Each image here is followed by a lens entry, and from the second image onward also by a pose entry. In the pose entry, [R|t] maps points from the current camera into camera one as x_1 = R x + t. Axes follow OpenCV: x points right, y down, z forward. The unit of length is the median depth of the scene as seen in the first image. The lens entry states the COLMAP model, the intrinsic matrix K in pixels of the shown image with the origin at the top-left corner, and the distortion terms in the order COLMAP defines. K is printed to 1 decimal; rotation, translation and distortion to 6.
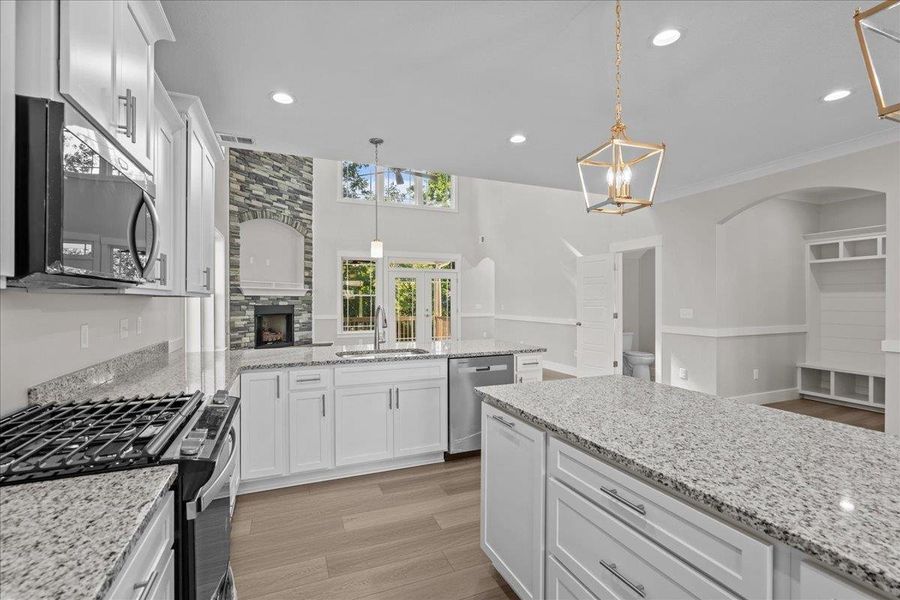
lens RADIAL K [[401.1, 0, 444.1], [0, 401.1, 301.5], [0, 0, 1]] dist [-0.004883, -0.000066]
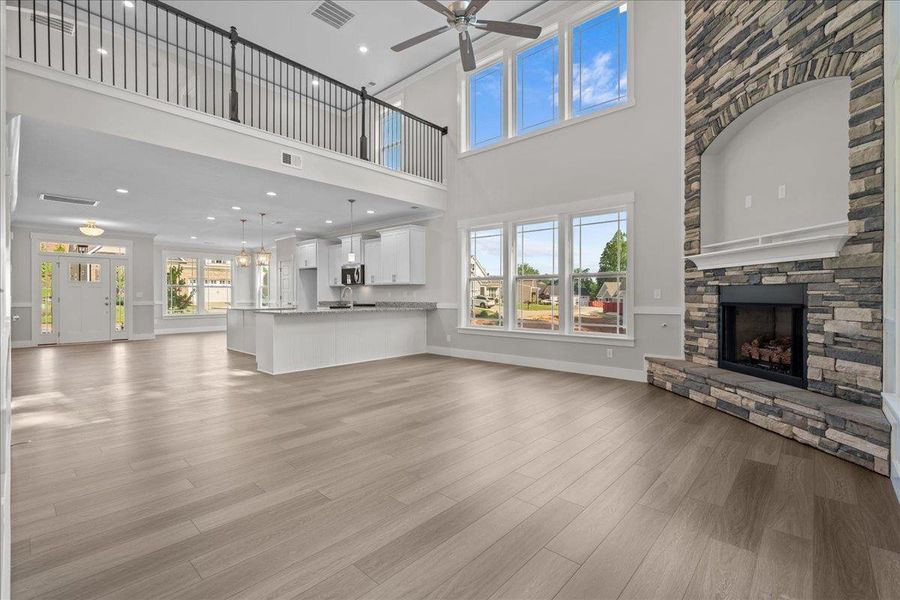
lens RADIAL K [[401.1, 0, 449.9], [0, 401.1, 297.2], [0, 0, 1]] dist [-0.004883, -0.000066]
pose [[-0.900017, 0.006639, -0.435804, 0.107245], [0.003860, 0.999966, 0.007263, 0.019315], [0.435837, 0.004854, -0.900012, 1.285445]]
